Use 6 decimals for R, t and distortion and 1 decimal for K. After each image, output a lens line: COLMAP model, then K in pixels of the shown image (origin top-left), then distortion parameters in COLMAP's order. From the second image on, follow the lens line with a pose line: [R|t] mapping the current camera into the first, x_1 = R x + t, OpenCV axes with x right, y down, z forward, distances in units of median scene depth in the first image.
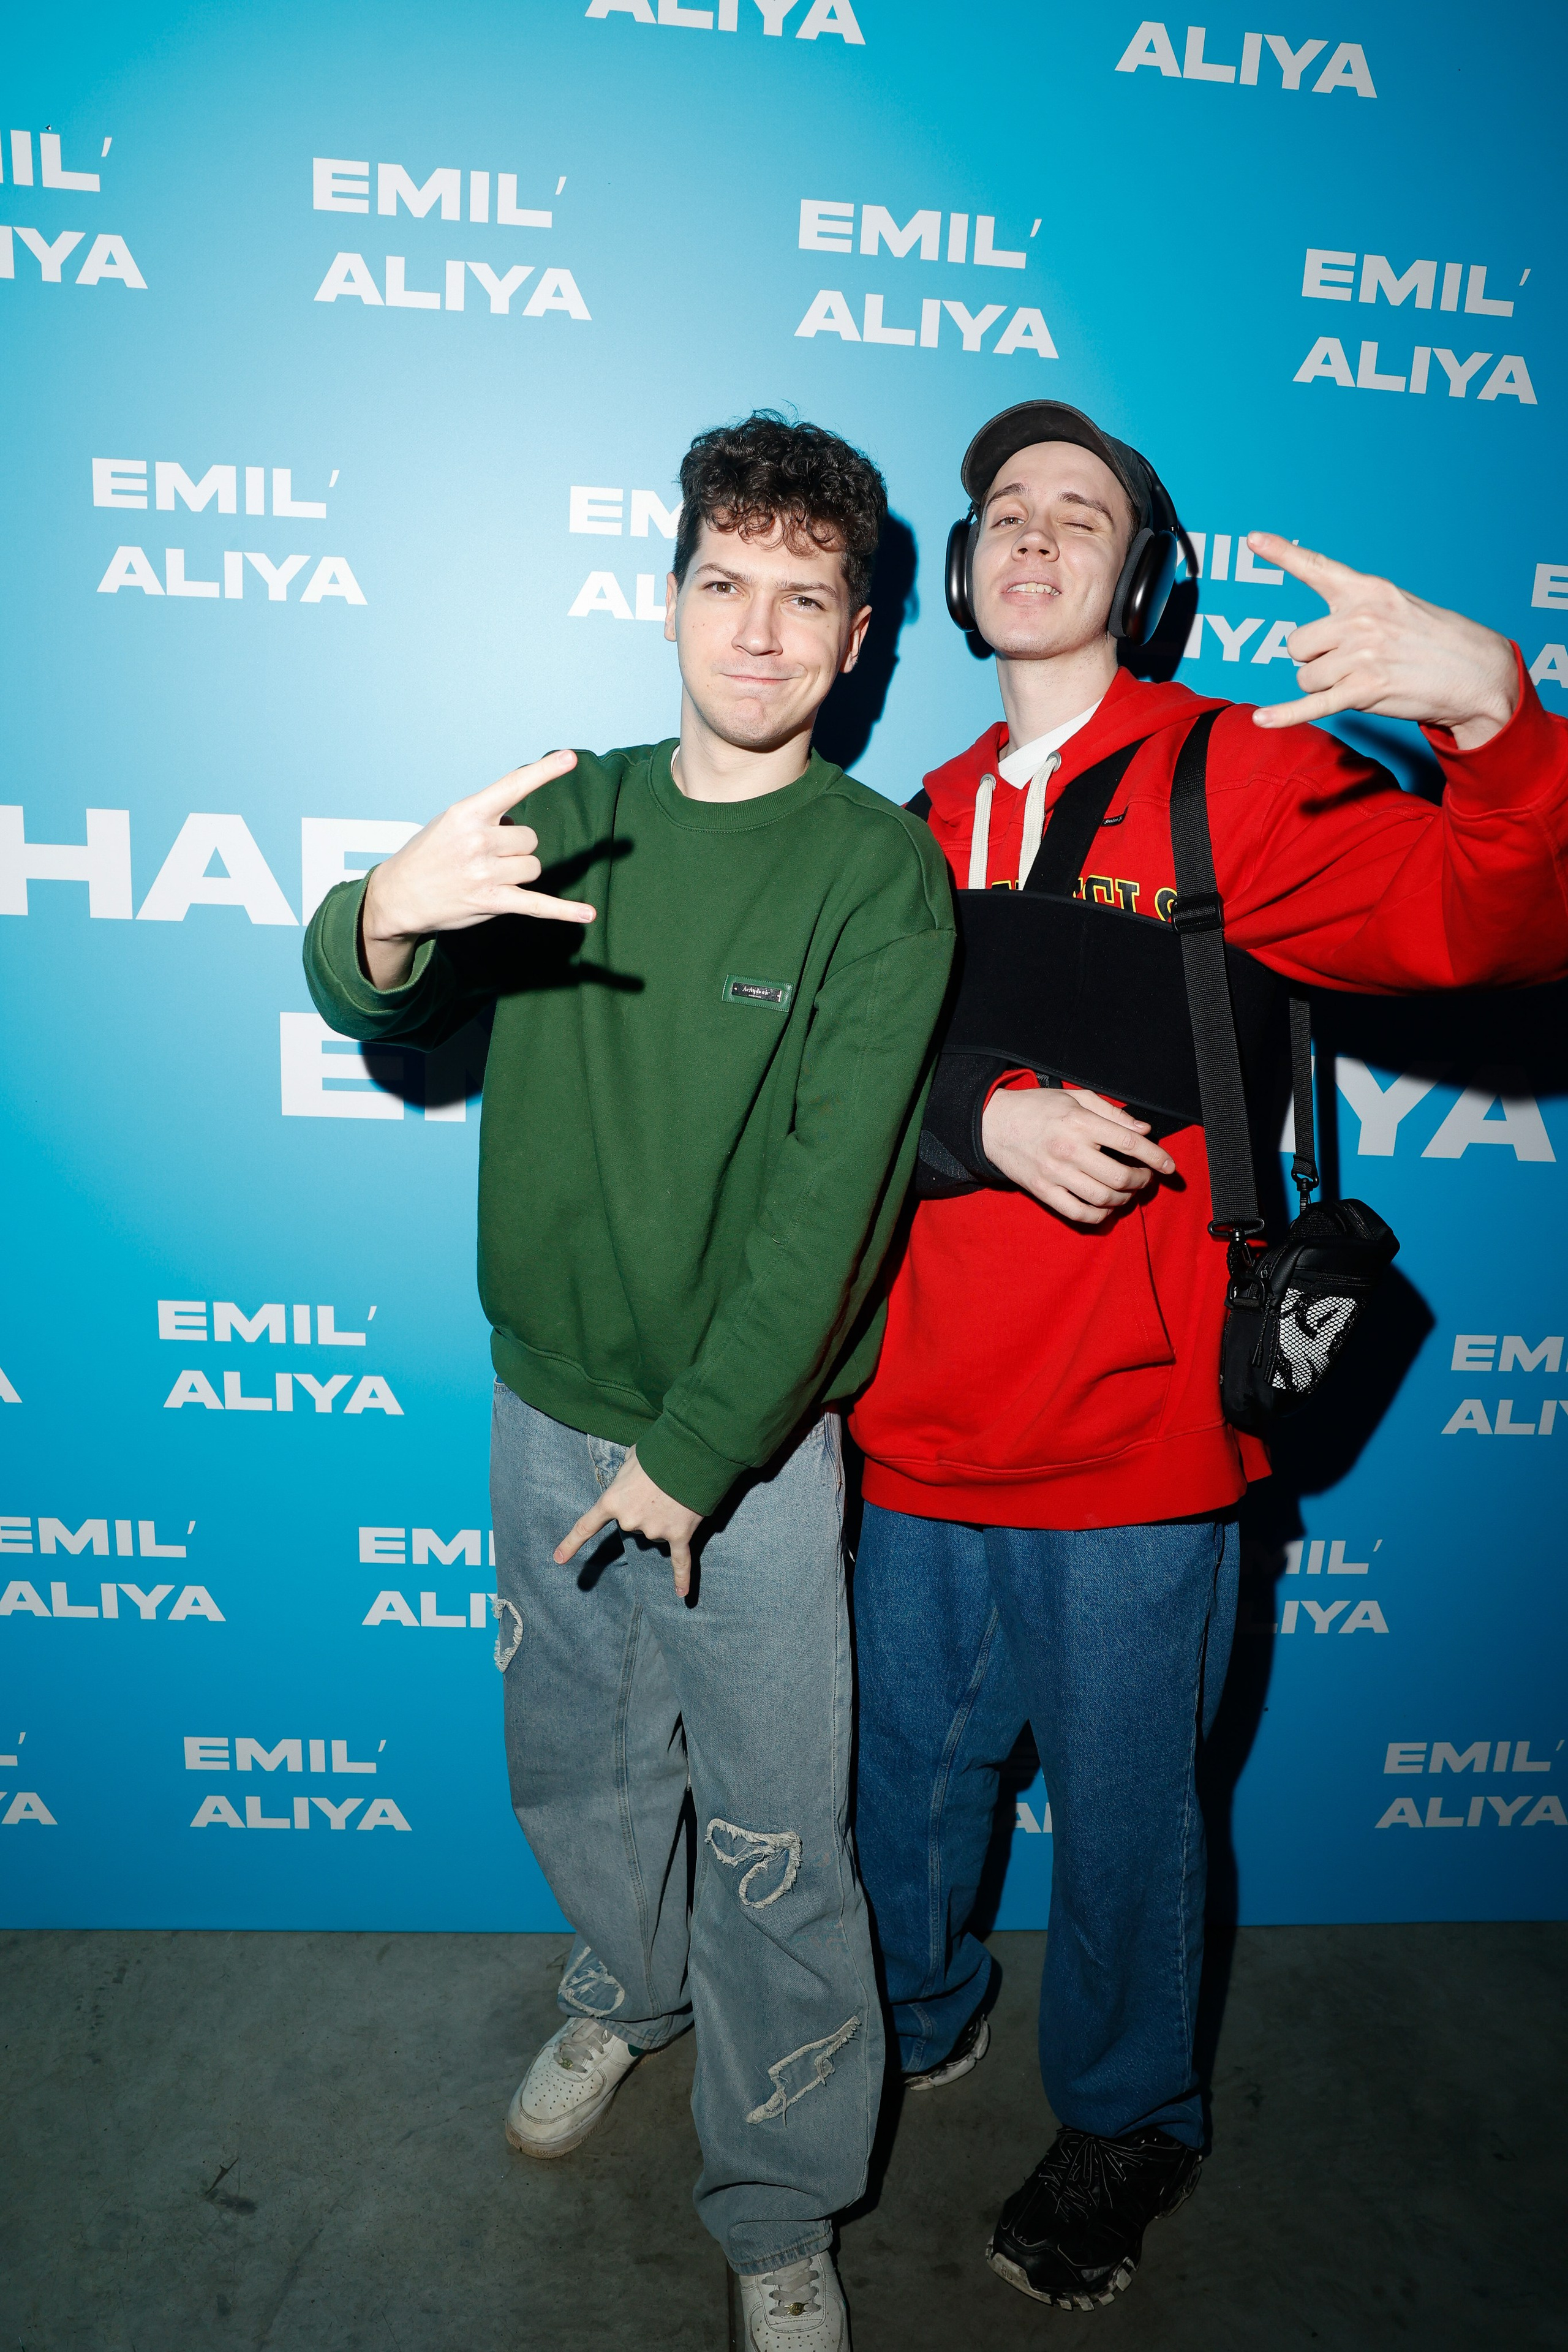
lens RADIAL K [[1620.5, 0, 776.6], [0, 1620.5, 1188.9], [0, 0, 1]] dist [-0.108823, 0.091568]
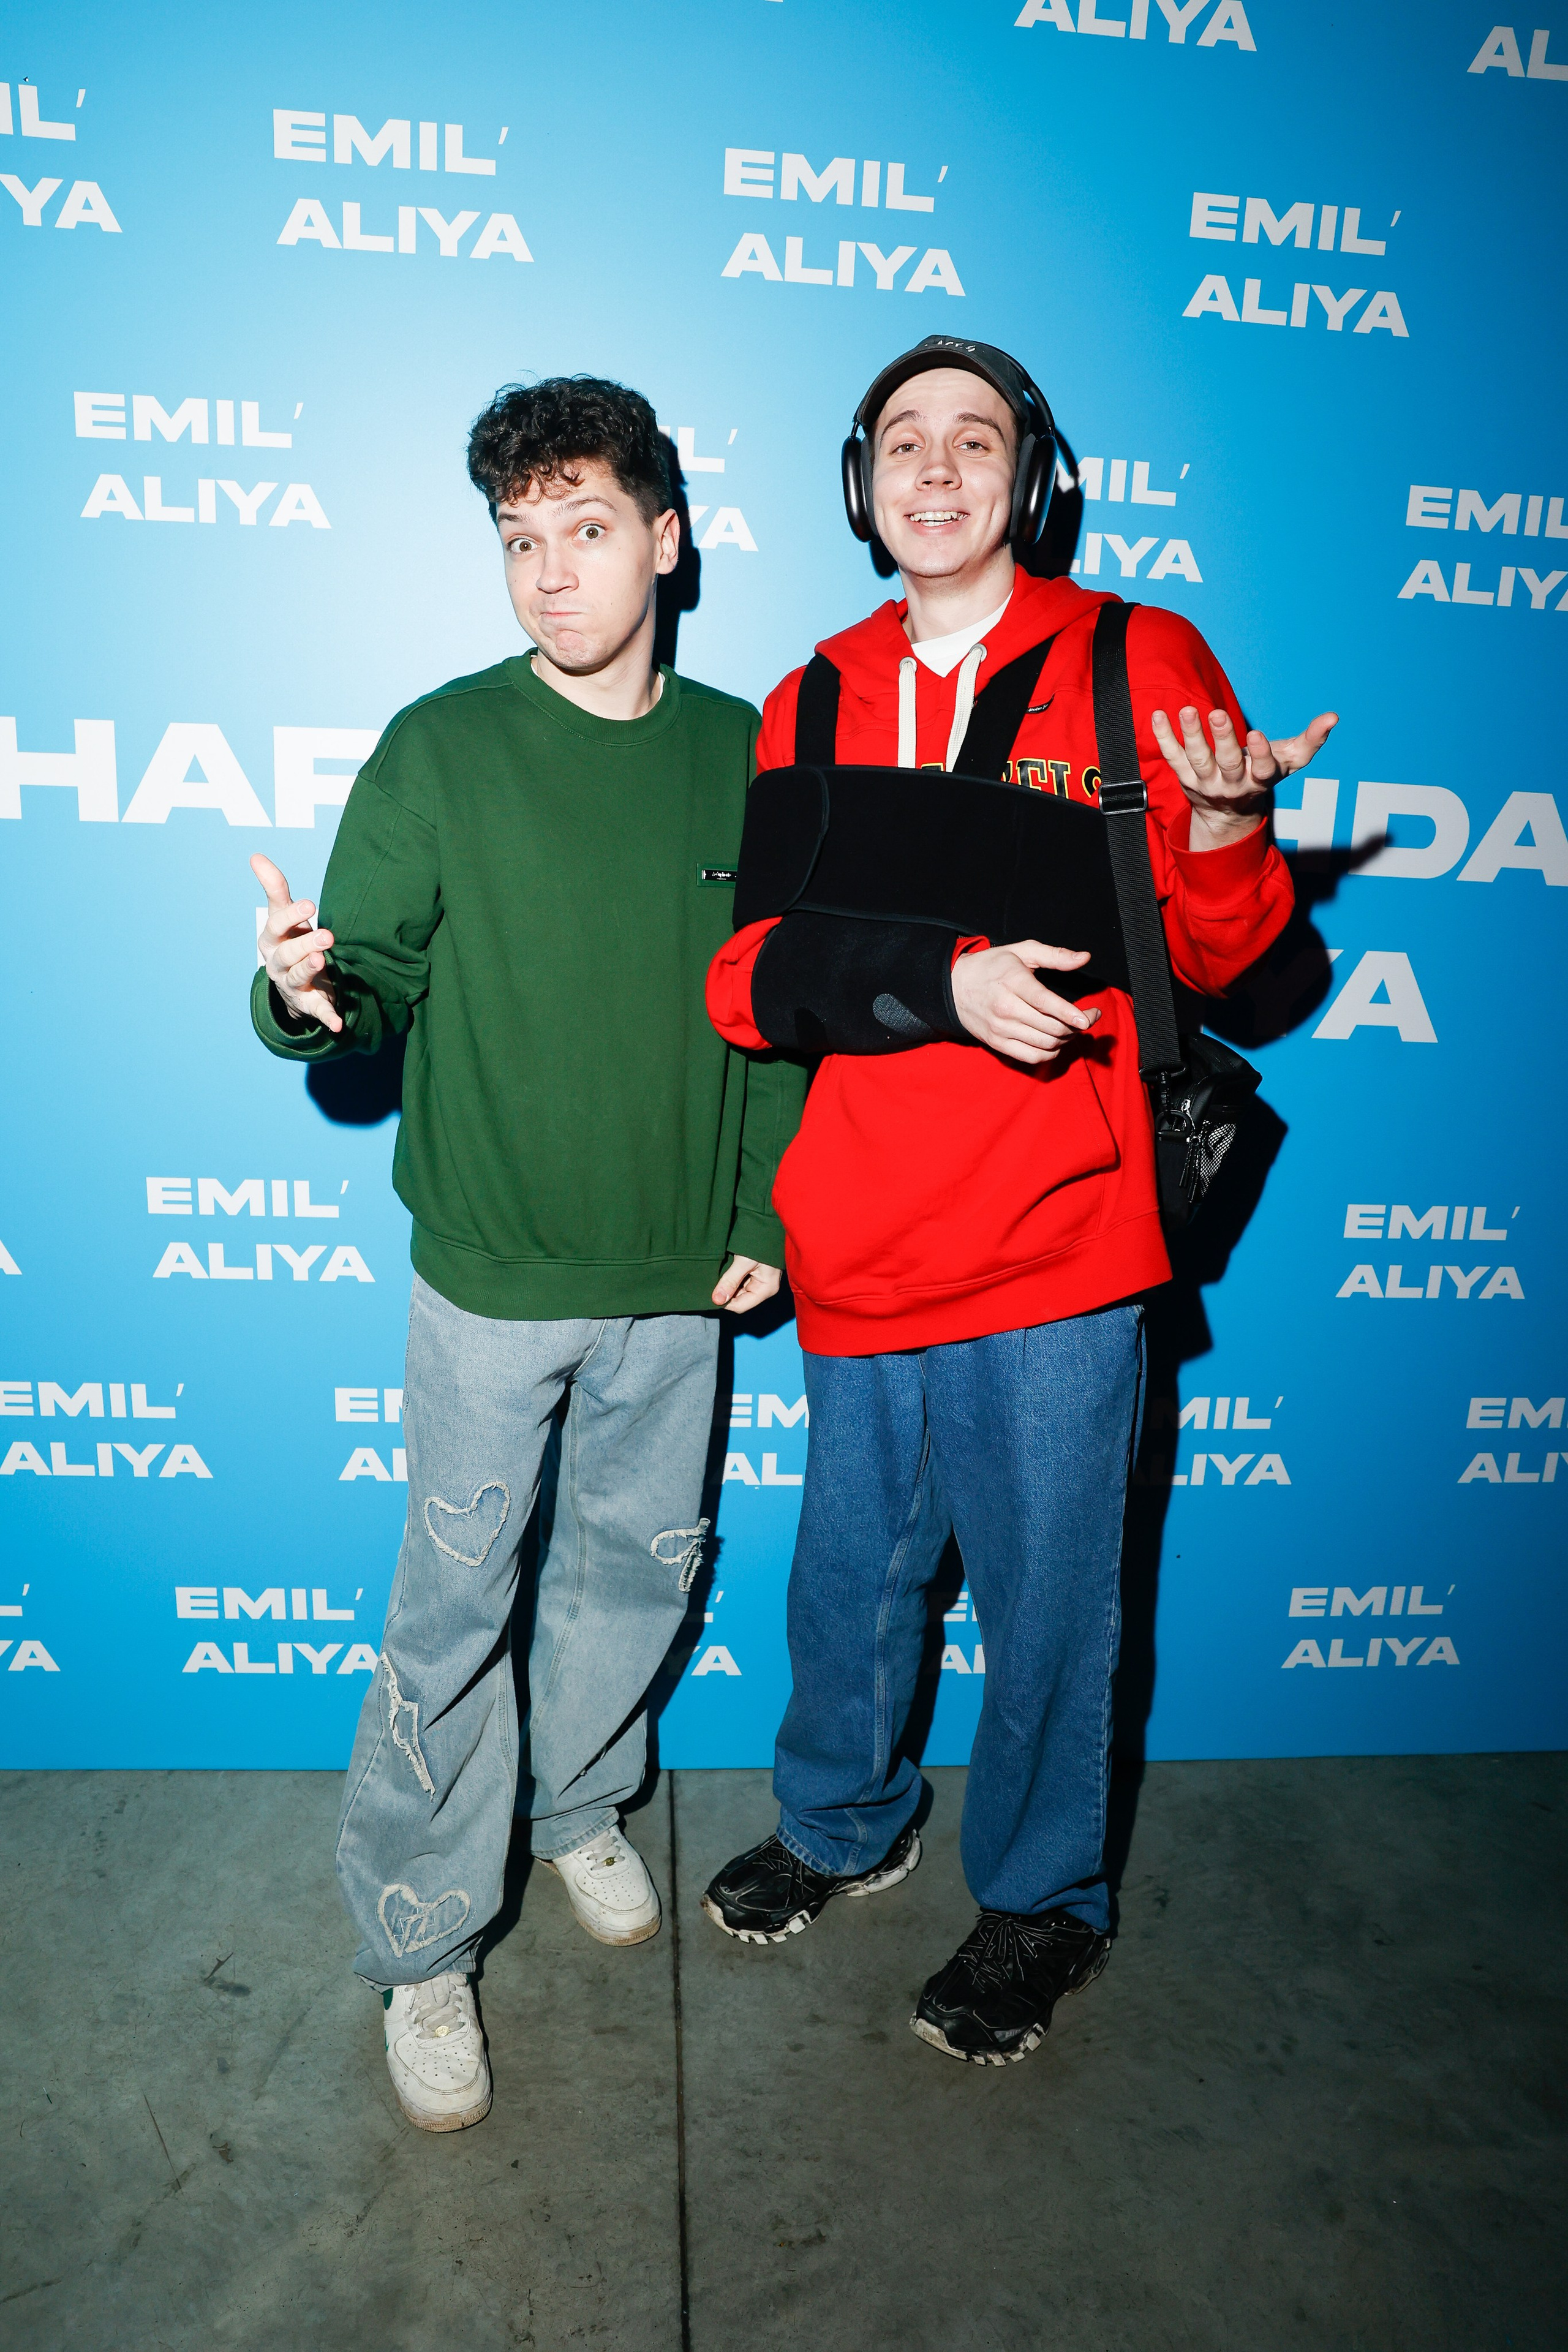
lens RADIAL K [[1620.5, 0, 776.6], [0, 1620.5, 1188.9], [0, 0, 1]] dist [-0.108823, 0.091568]
pose [[0.999895, -0.009014, 0.011369, 0.030356], [0.008730, 0.999654, 0.024800, 0.059038], [-0.011589, -0.024698, 0.999628, -0.096366]]
